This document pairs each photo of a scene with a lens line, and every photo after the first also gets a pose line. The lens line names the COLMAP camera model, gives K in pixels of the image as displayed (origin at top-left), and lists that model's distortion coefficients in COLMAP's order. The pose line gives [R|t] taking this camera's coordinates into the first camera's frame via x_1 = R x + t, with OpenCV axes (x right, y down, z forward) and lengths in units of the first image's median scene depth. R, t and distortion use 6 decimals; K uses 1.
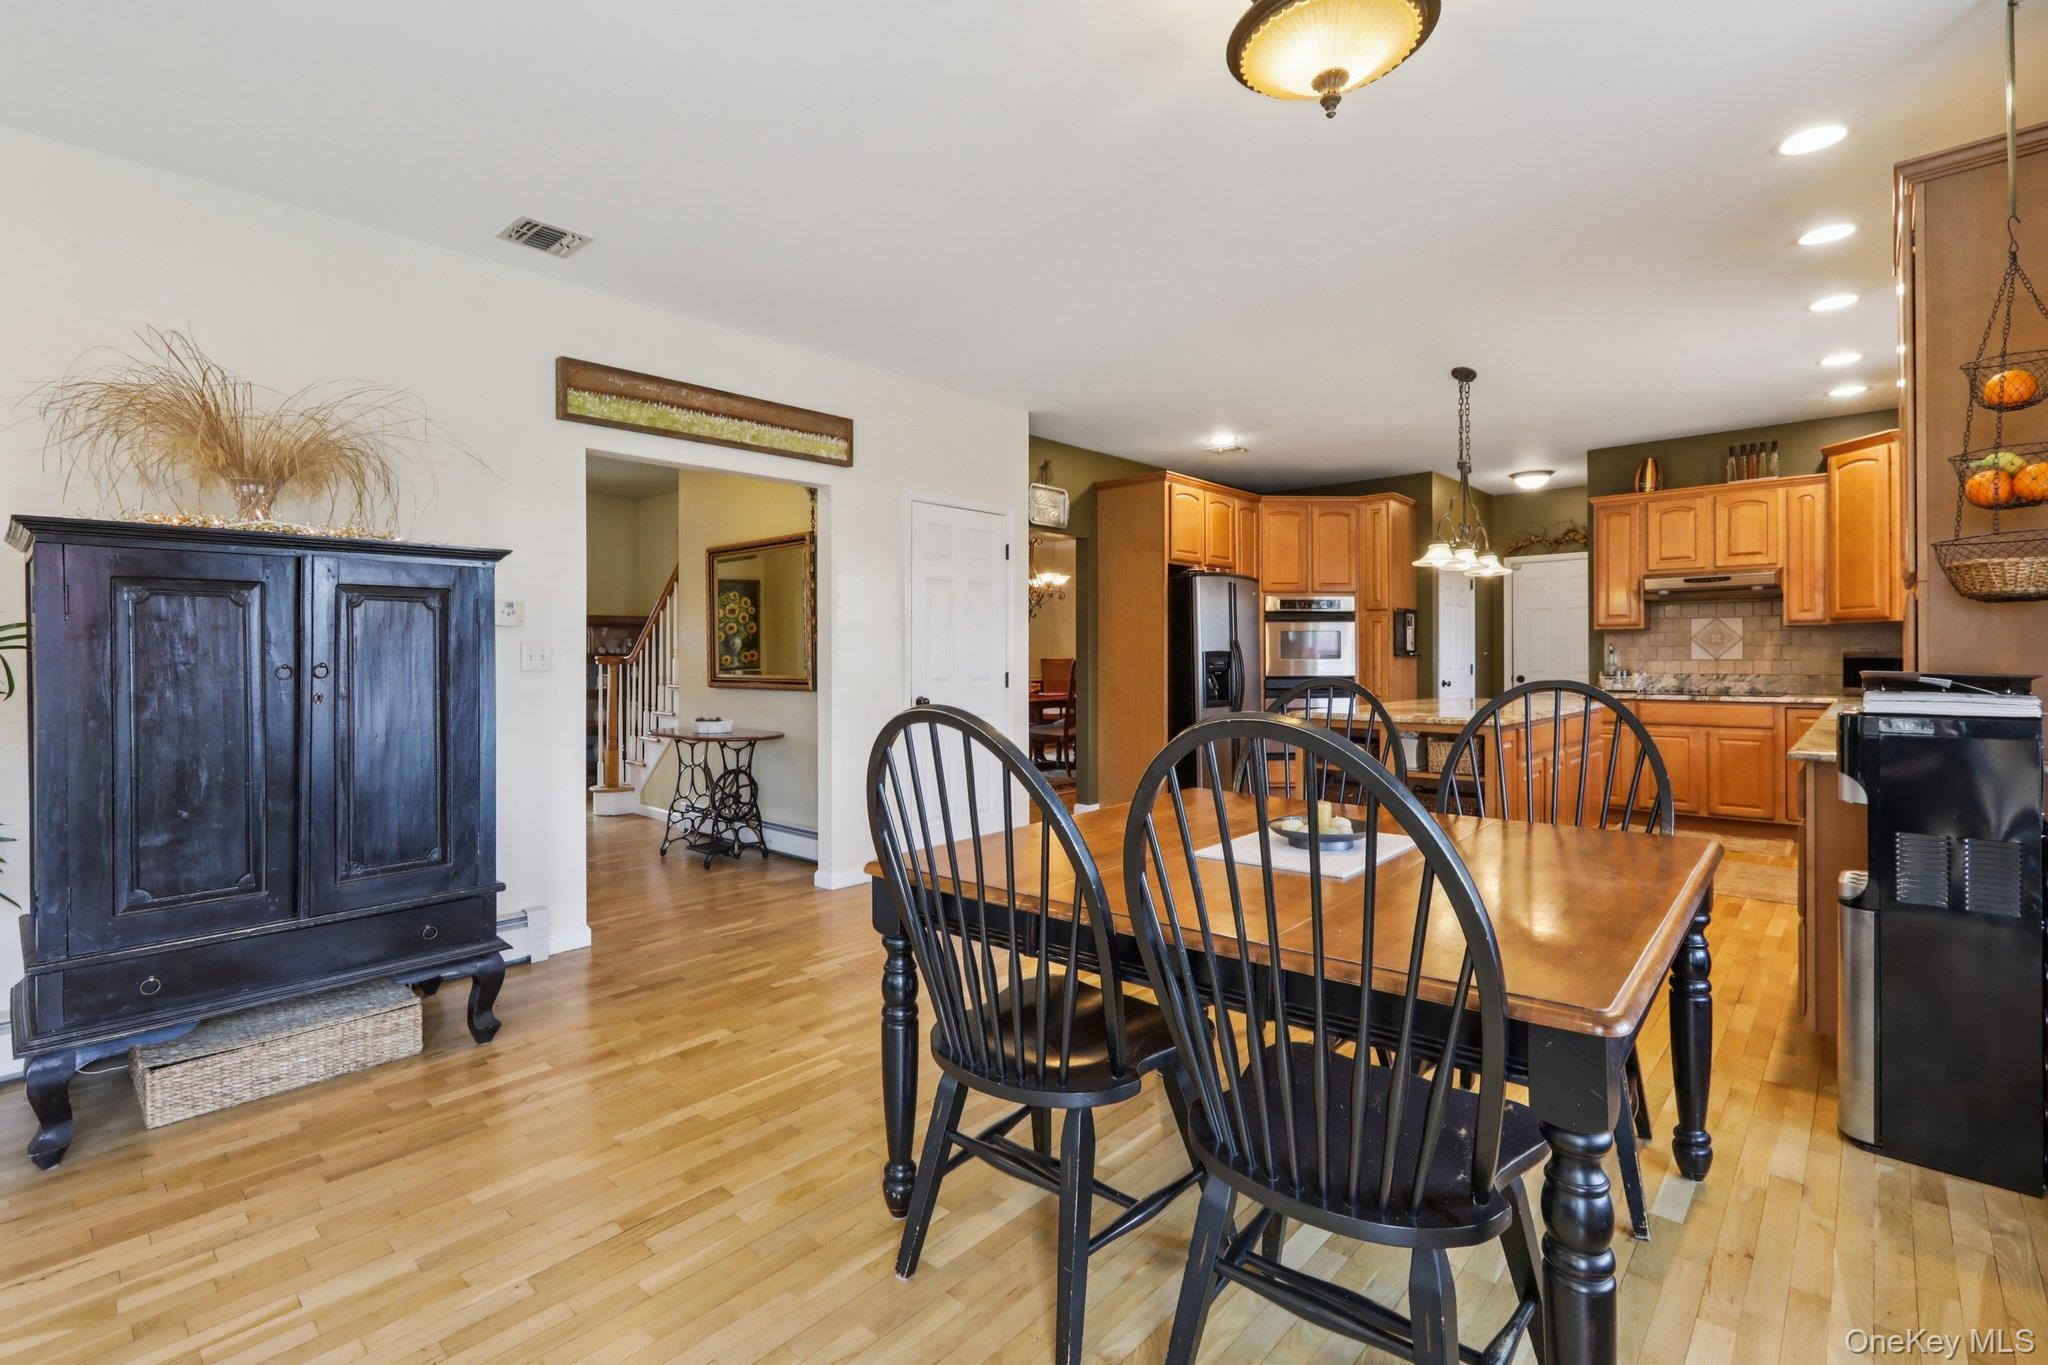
lens RADIAL K [[923.5, 0, 1013.8], [0, 923.5, 650.1], [0, 0, 1]] dist [-0.004879, 0.002181]
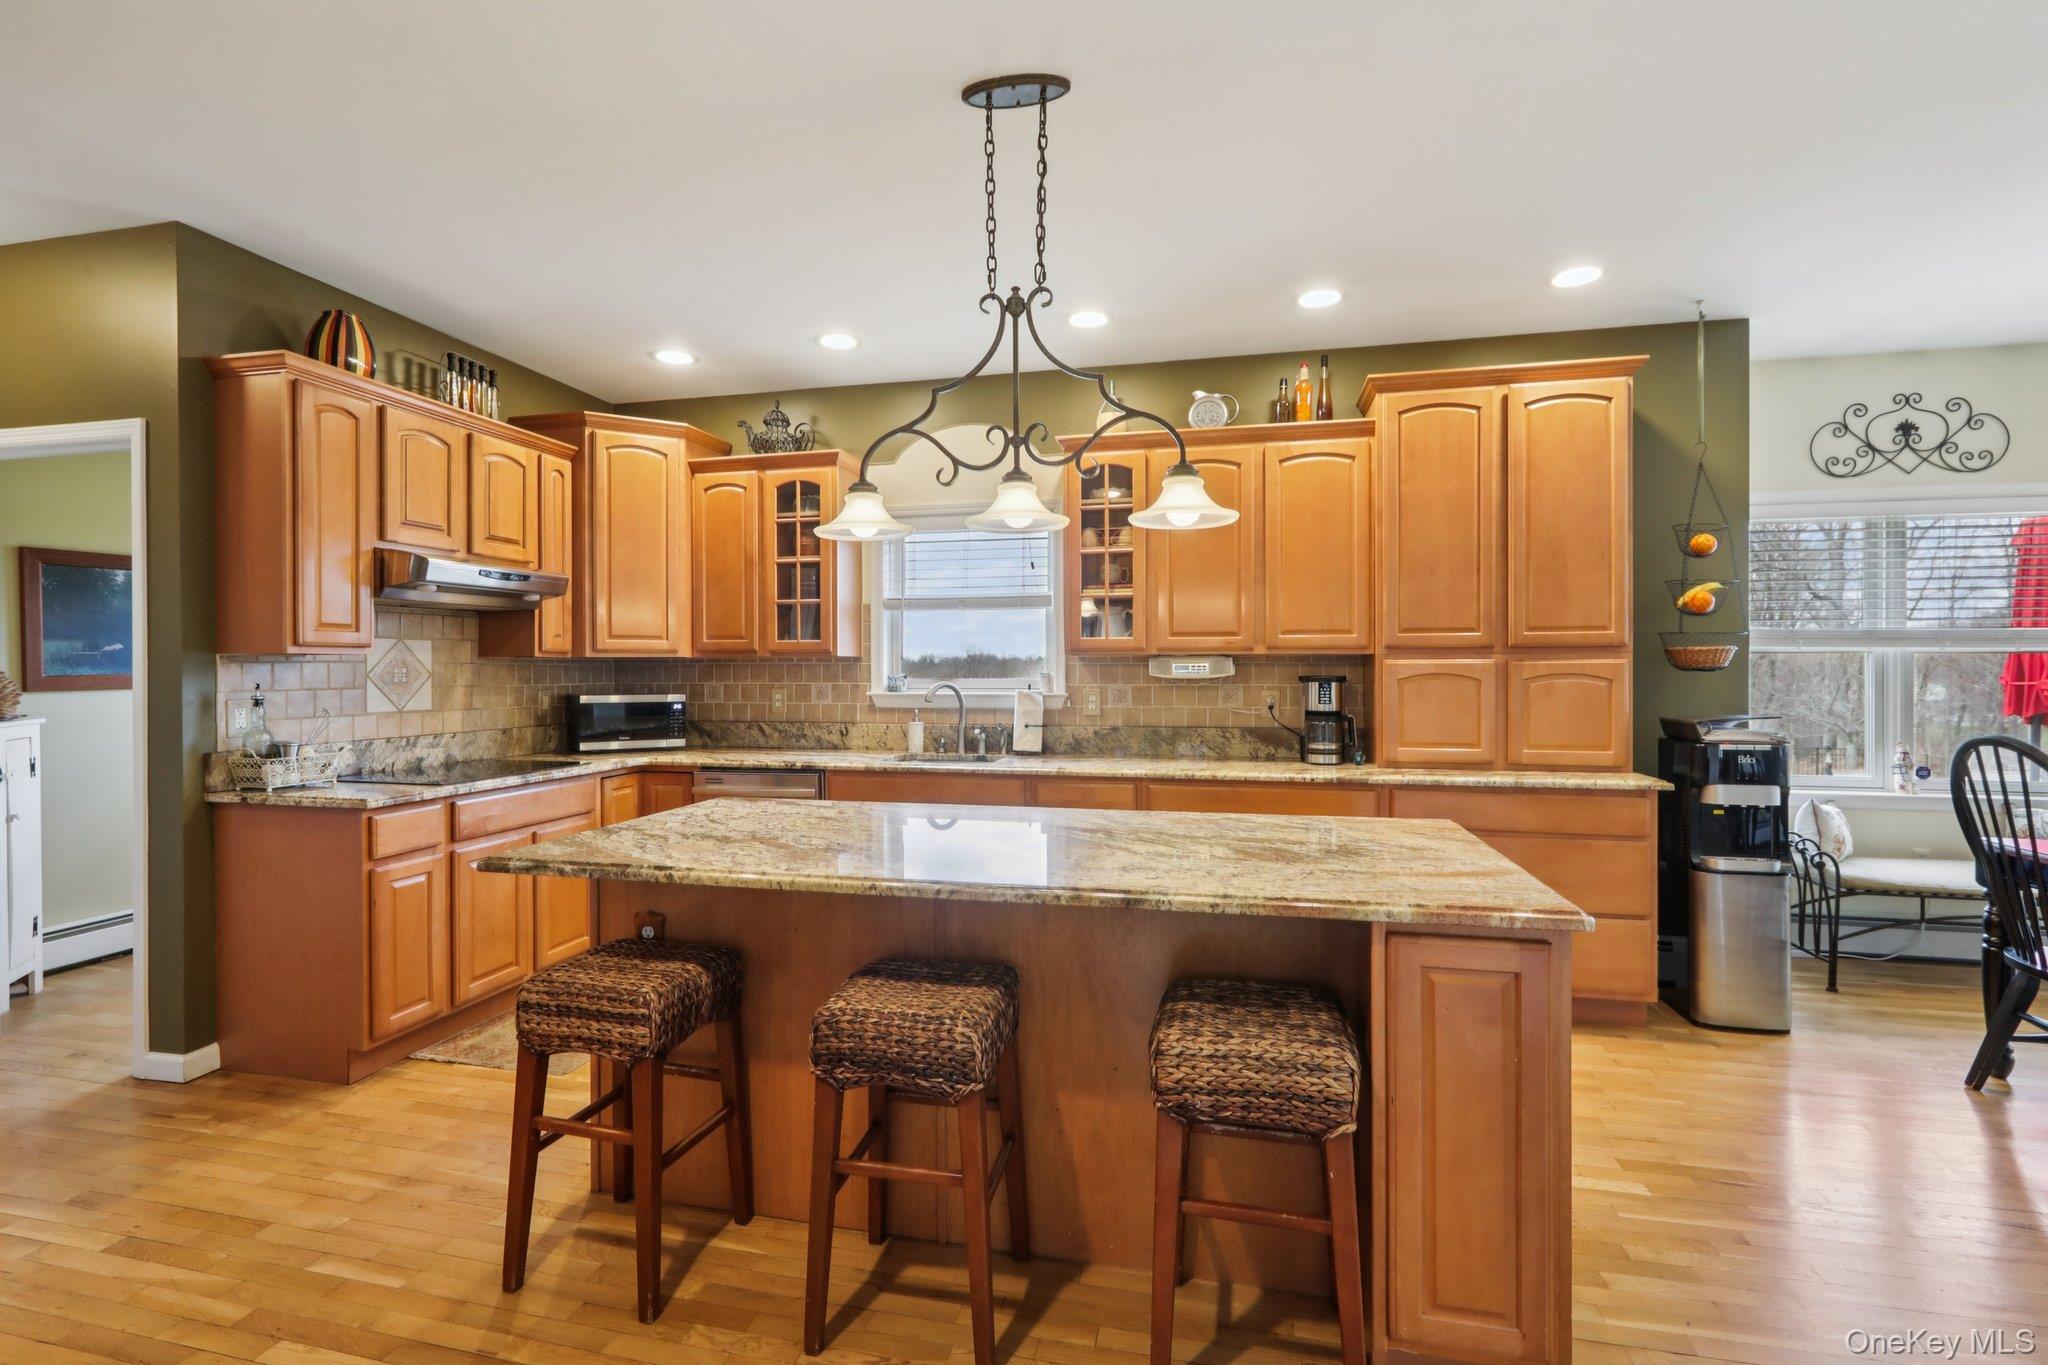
lens RADIAL K [[923.5, 0, 1017.7], [0, 923.5, 672.1], [0, 0, 1]] dist [-0.004879, 0.002181]
pose [[-0.493835, 0.003906, 0.869547, 0.080218], [0.000145, 0.999990, -0.004409, -0.011484], [-0.869555, -0.002051, -0.493831, 0.935531]]
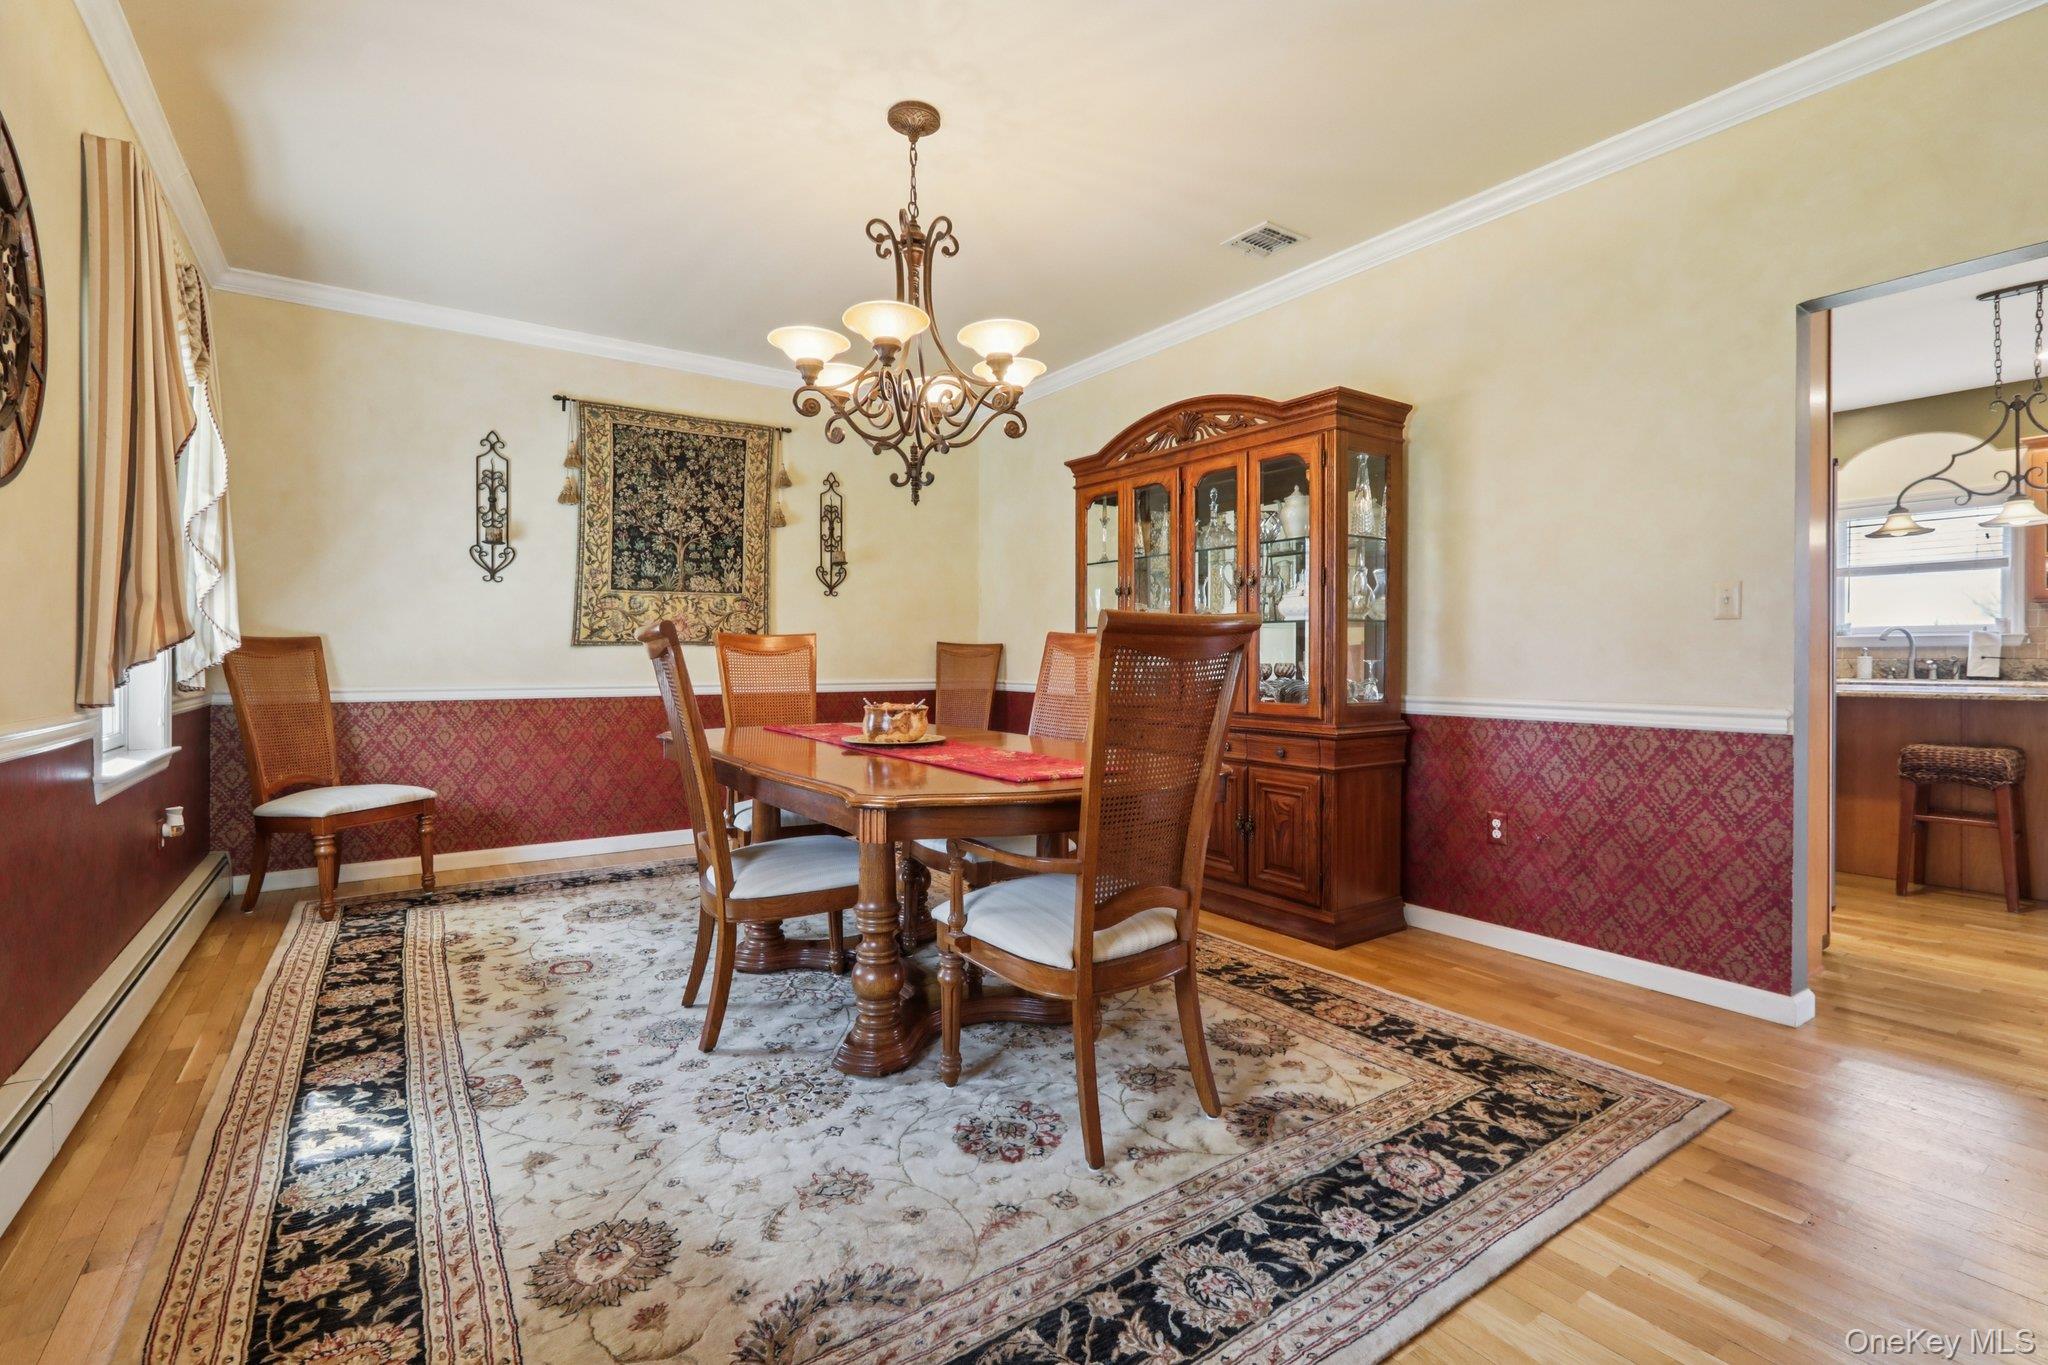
lens RADIAL K [[923.5, 0, 1028.7], [0, 923.5, 663.6], [0, 0, 1]] dist [-0.004879, 0.002181]
pose [[0.210032, 0.000572, 0.977694, -0.378496], [-0.003281, 0.999995, 0.000120, 0.031112], [-0.977689, -0.003233, 0.210033, 1.294000]]
